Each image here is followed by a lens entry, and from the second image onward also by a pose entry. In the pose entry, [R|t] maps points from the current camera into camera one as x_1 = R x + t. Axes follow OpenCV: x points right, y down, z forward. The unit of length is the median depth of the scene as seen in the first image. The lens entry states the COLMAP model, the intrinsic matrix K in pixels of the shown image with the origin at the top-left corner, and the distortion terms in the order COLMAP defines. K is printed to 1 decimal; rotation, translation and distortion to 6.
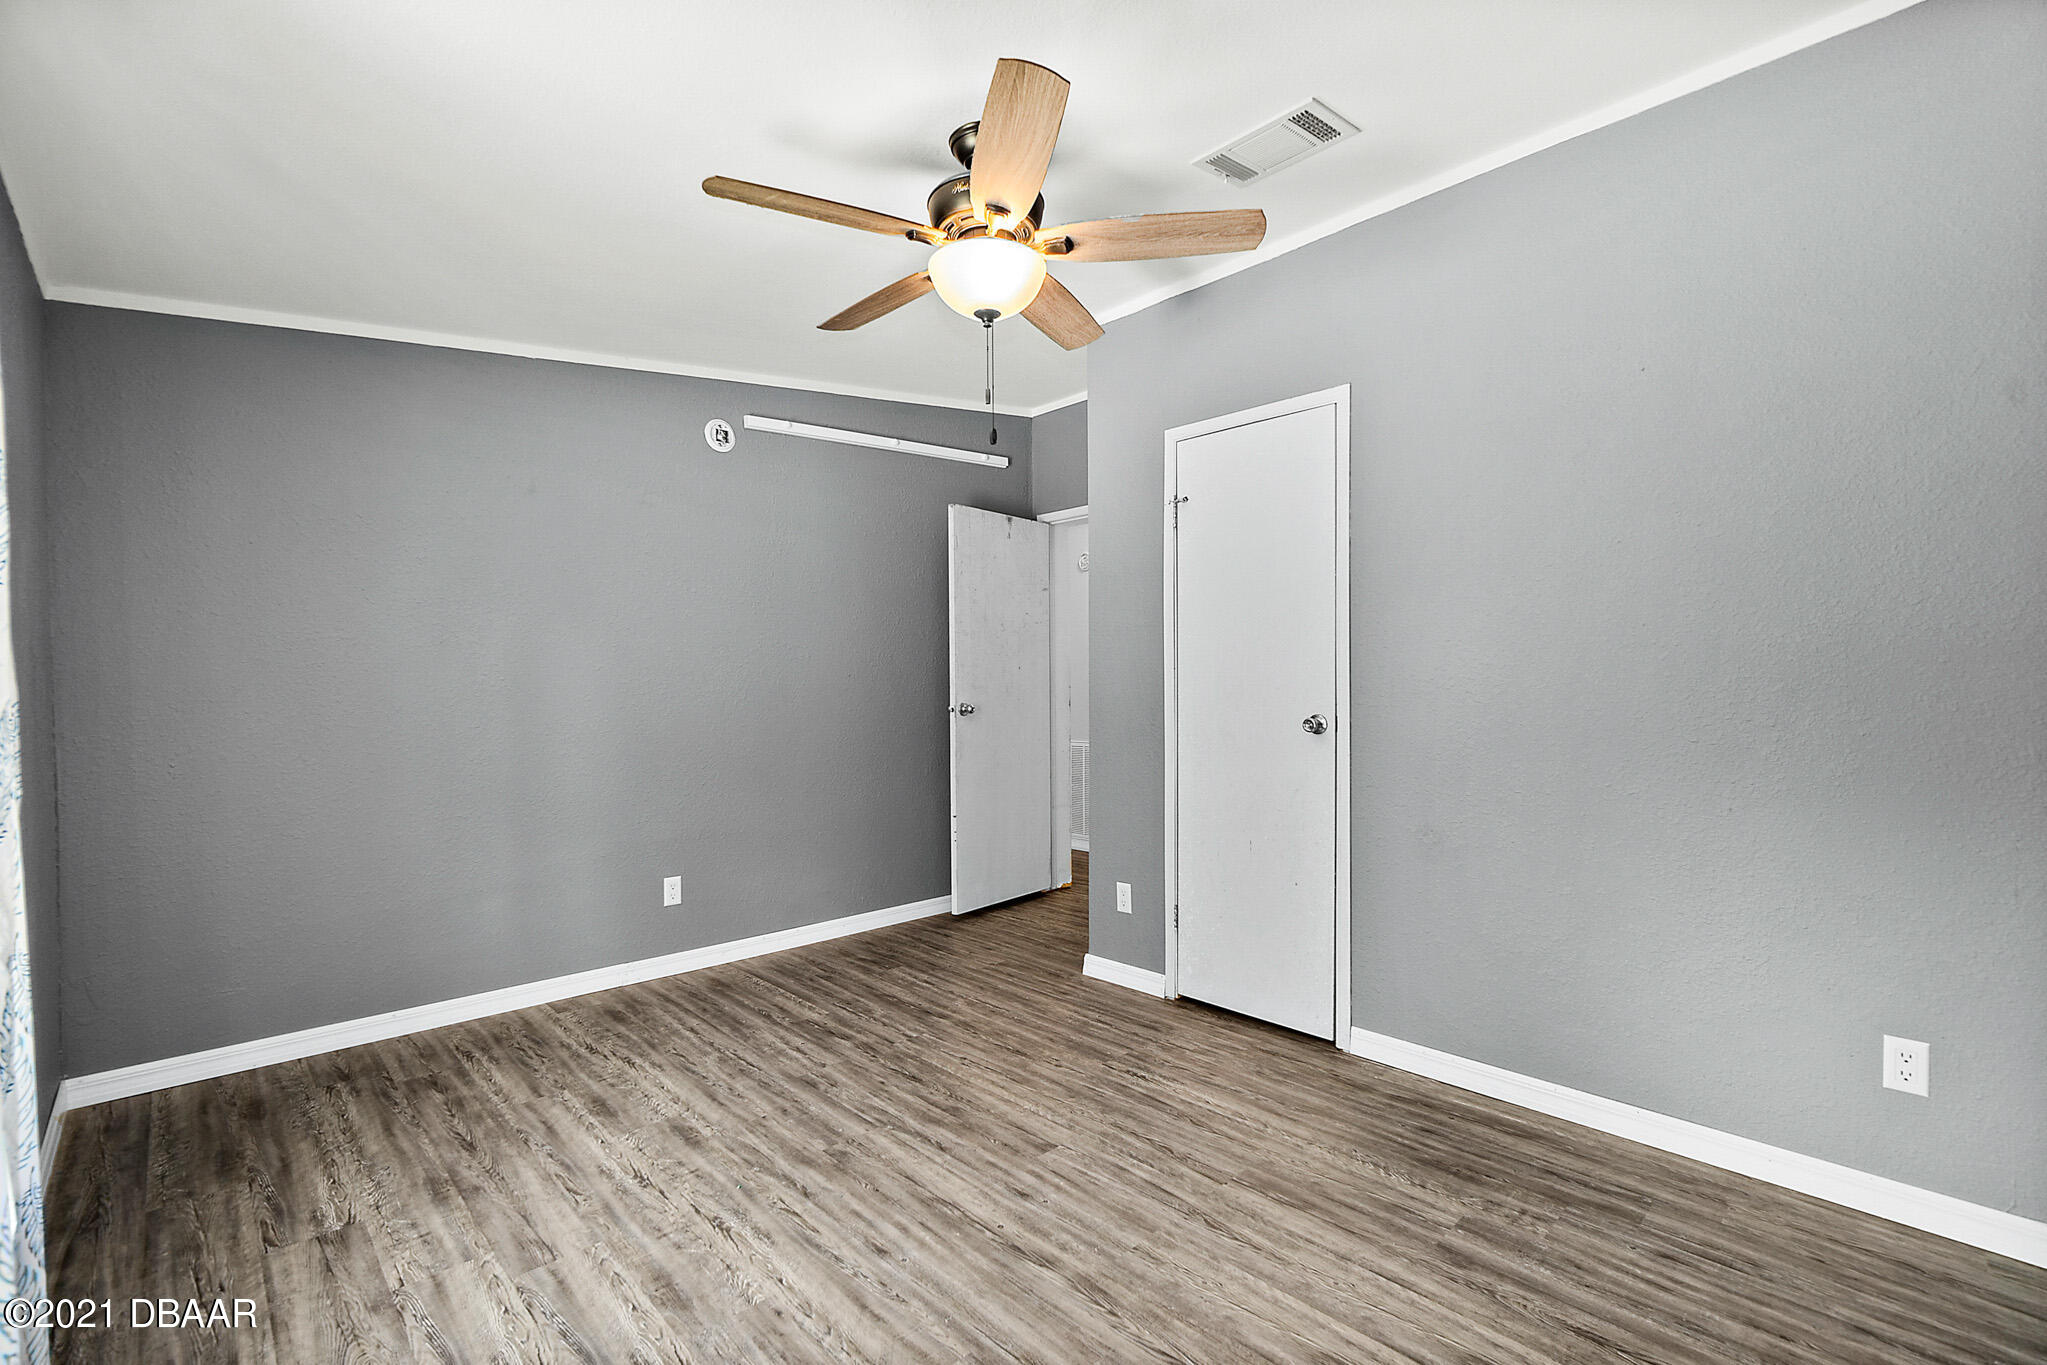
lens RADIAL K [[892.2, 0, 1024.7], [0, 892.2, 695.1], [0, 0, 1]] dist [-0.004750, 0.000829]
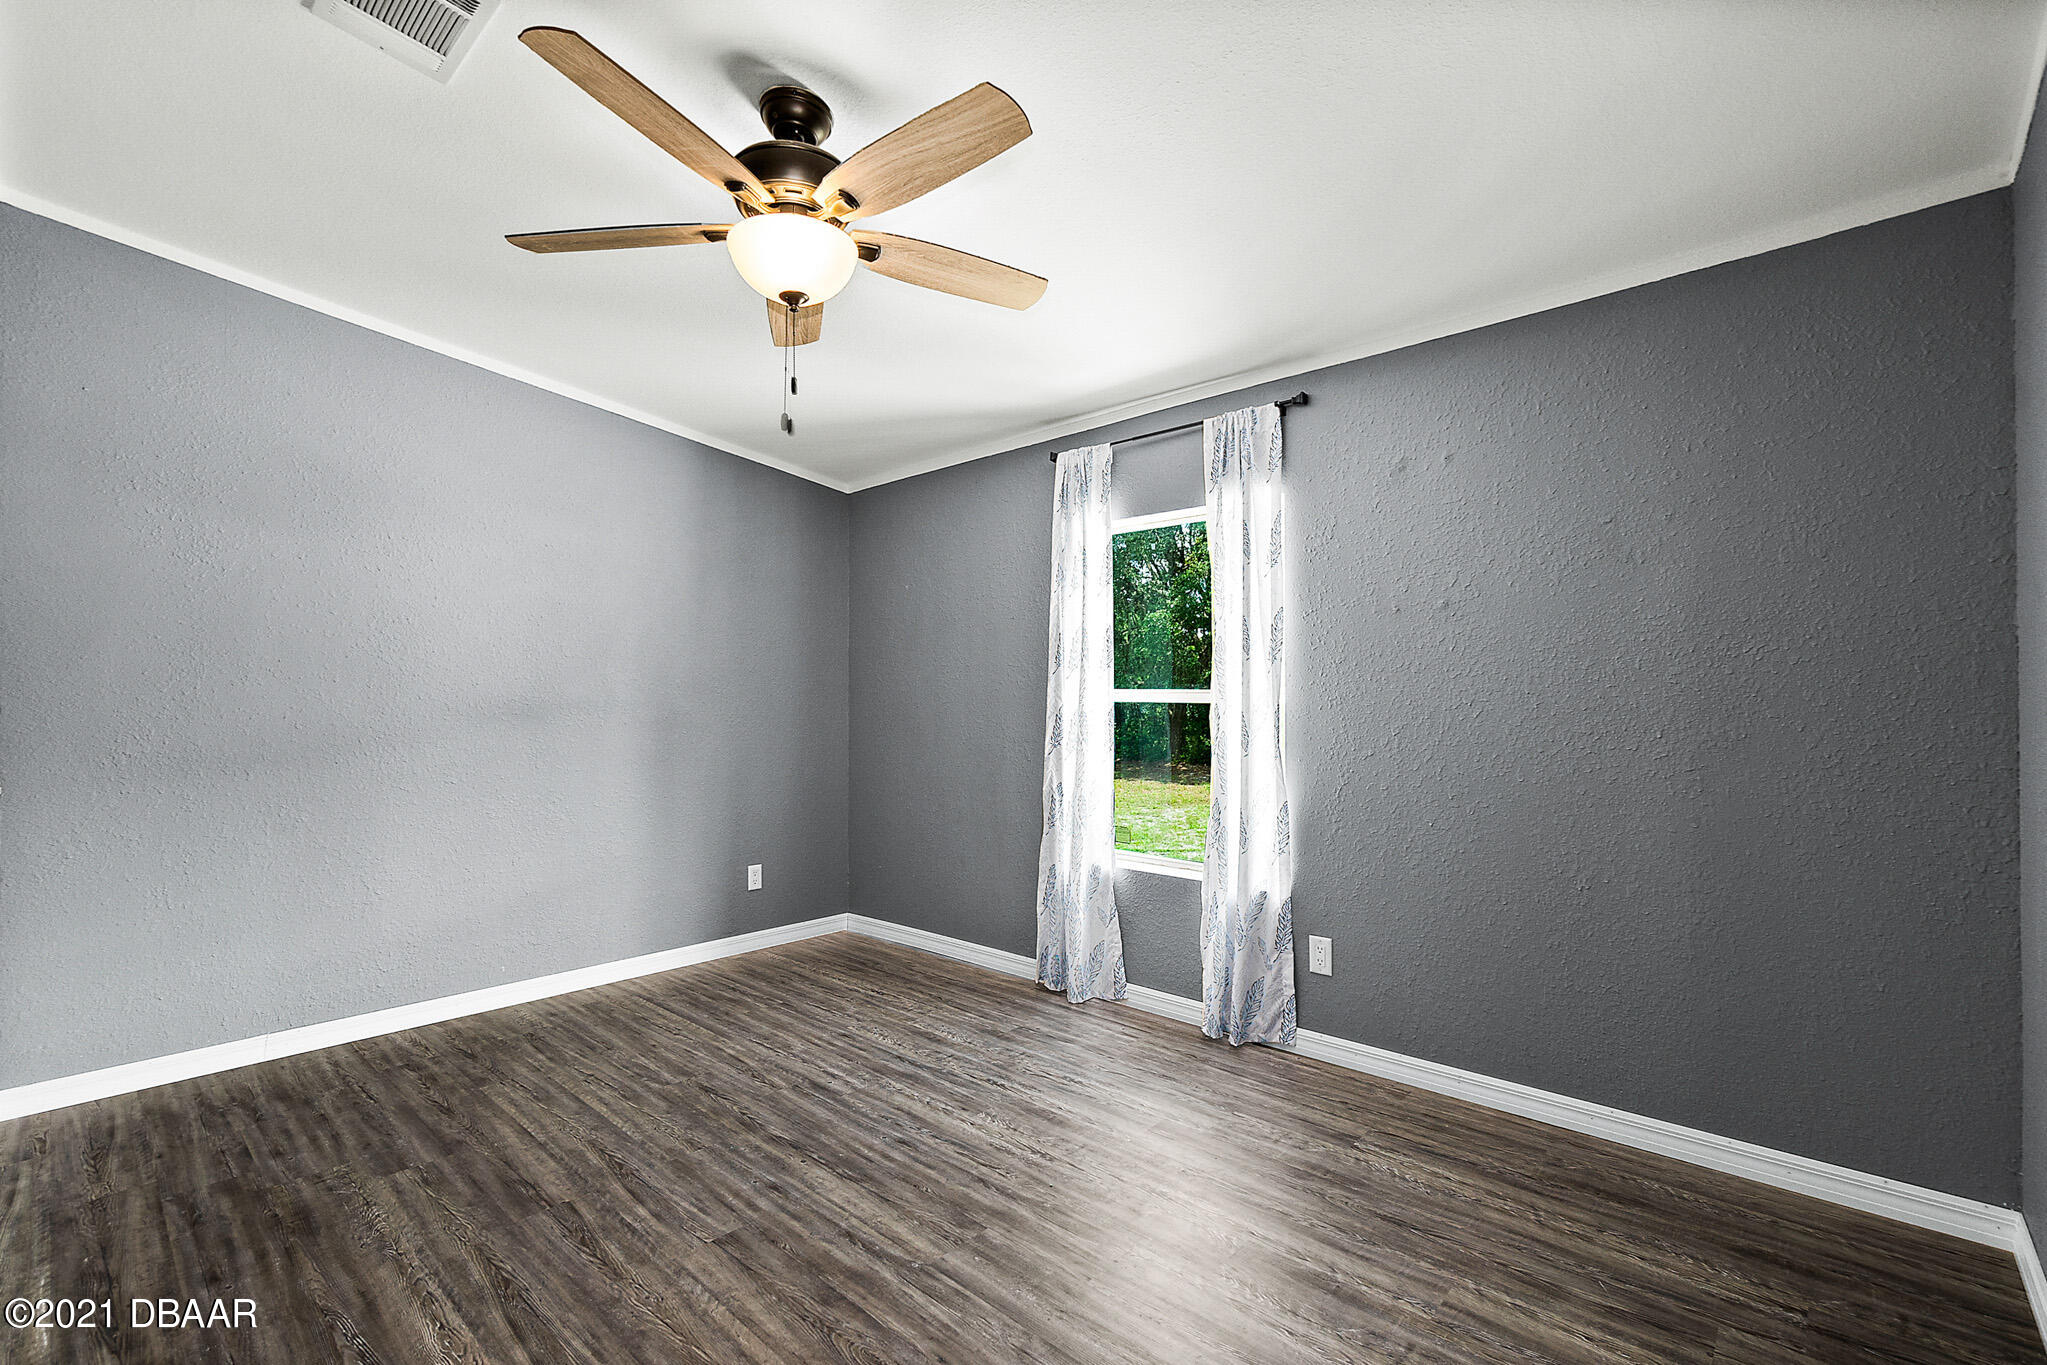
lens RADIAL K [[892.2, 0, 1030.9], [0, 892.2, 691.3], [0, 0, 1]] dist [-0.004750, 0.000829]
pose [[-0.997229, 0.005406, -0.074190, -0.208877], [0.005774, 0.999972, -0.004752, -0.014367], [0.074162, -0.005167, -0.997233, 1.892844]]
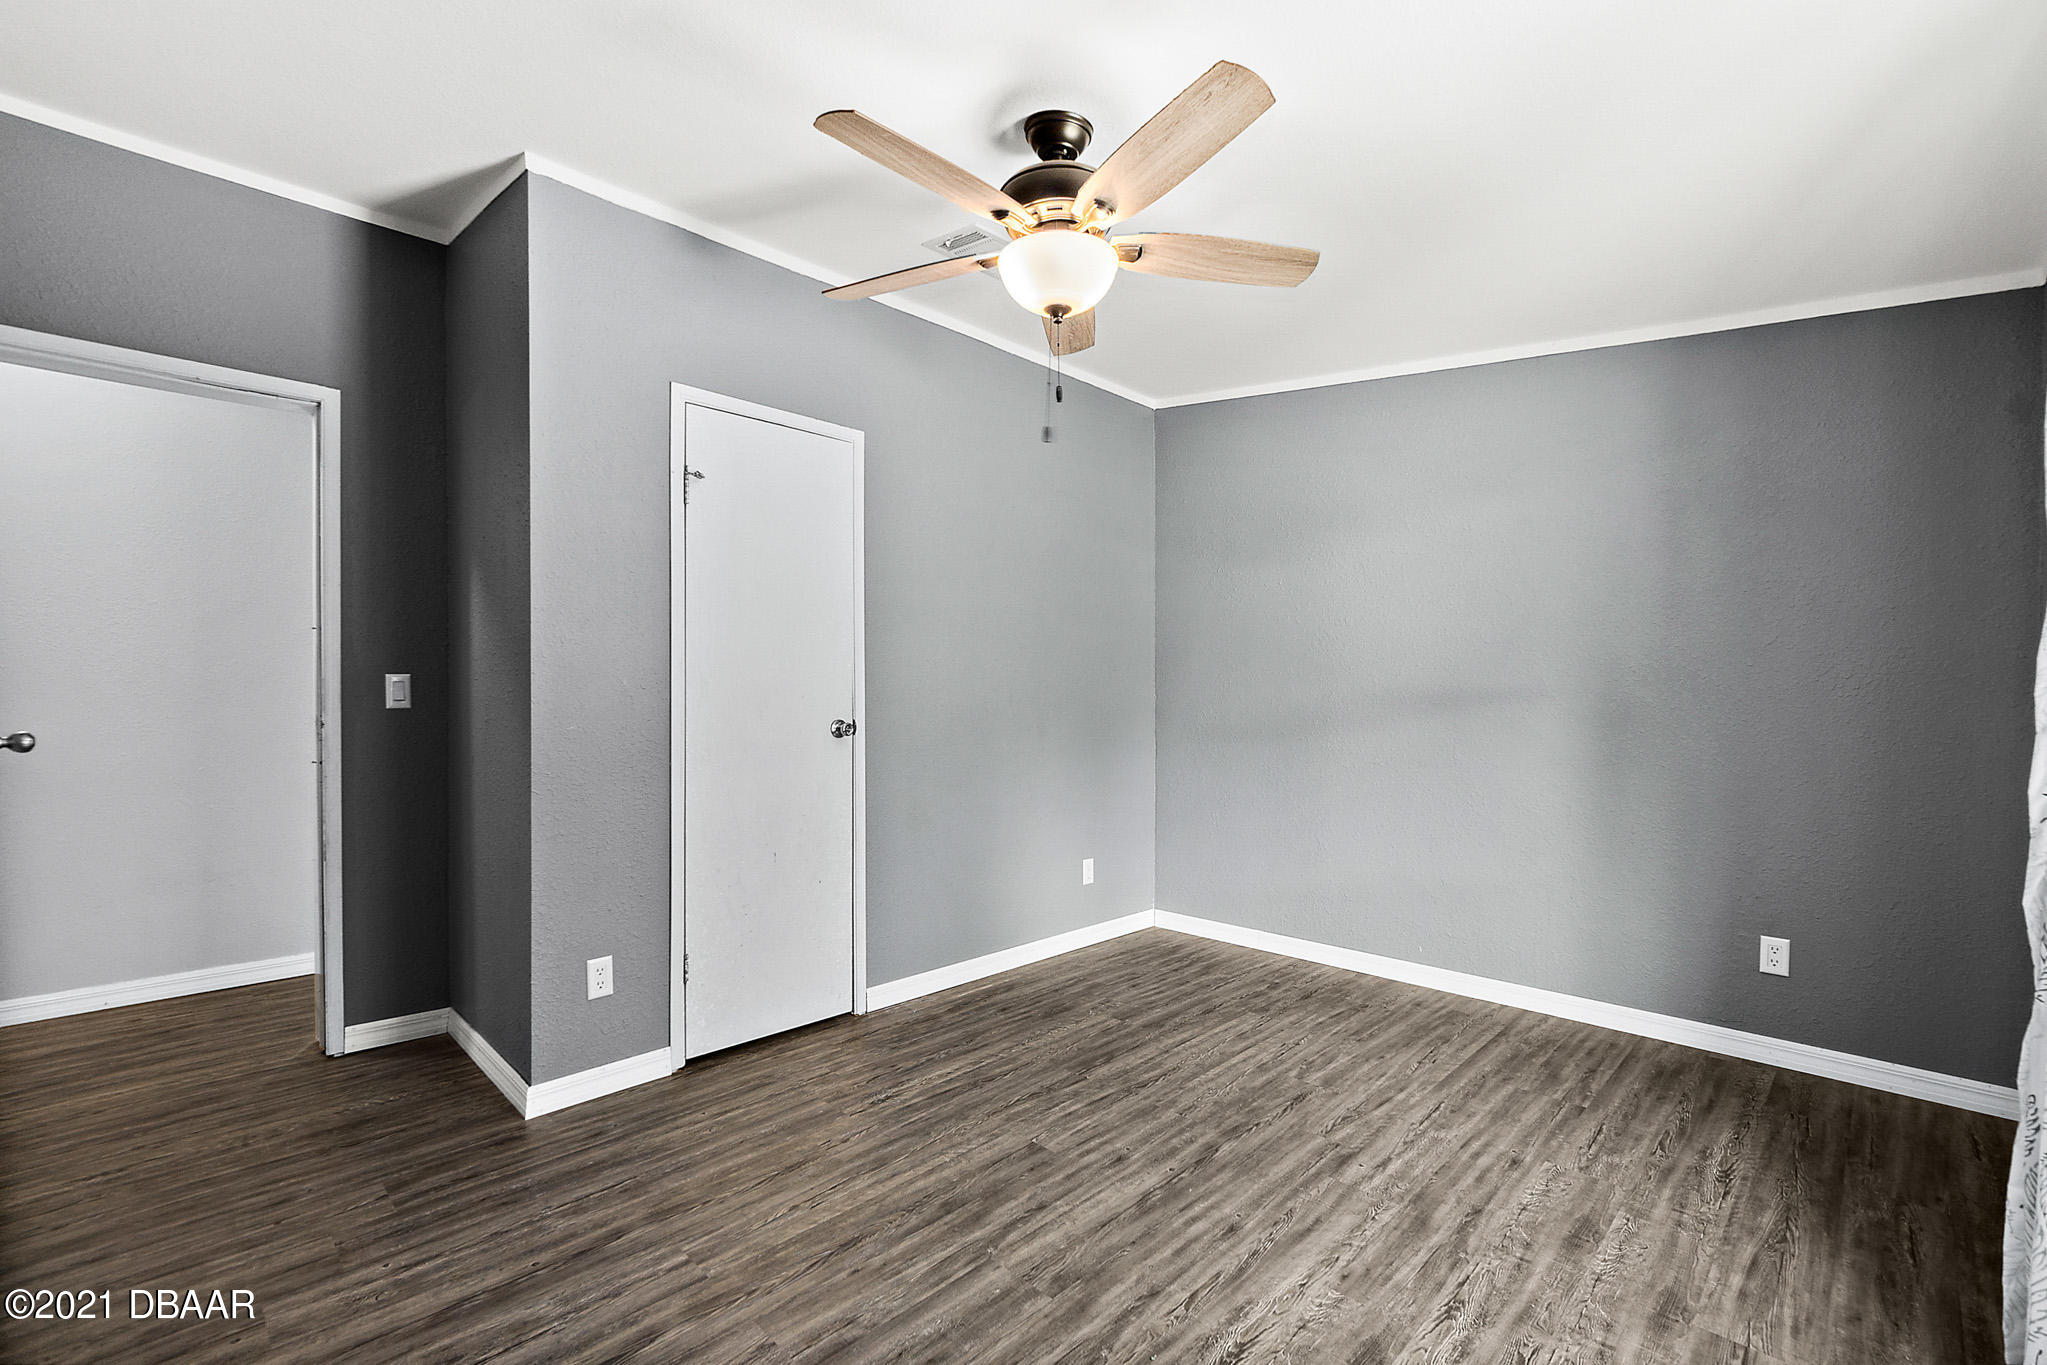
lens RADIAL K [[892.2, 0, 1008.2], [0, 892.2, 685.8], [0, 0, 1]] dist [-0.004750, 0.000829]
pose [[-0.018059, 0.015074, 0.999723, -0.999885], [0.008169, 0.999855, -0.014929, -0.000759], [-0.999804, 0.007897, -0.018179, 1.052759]]
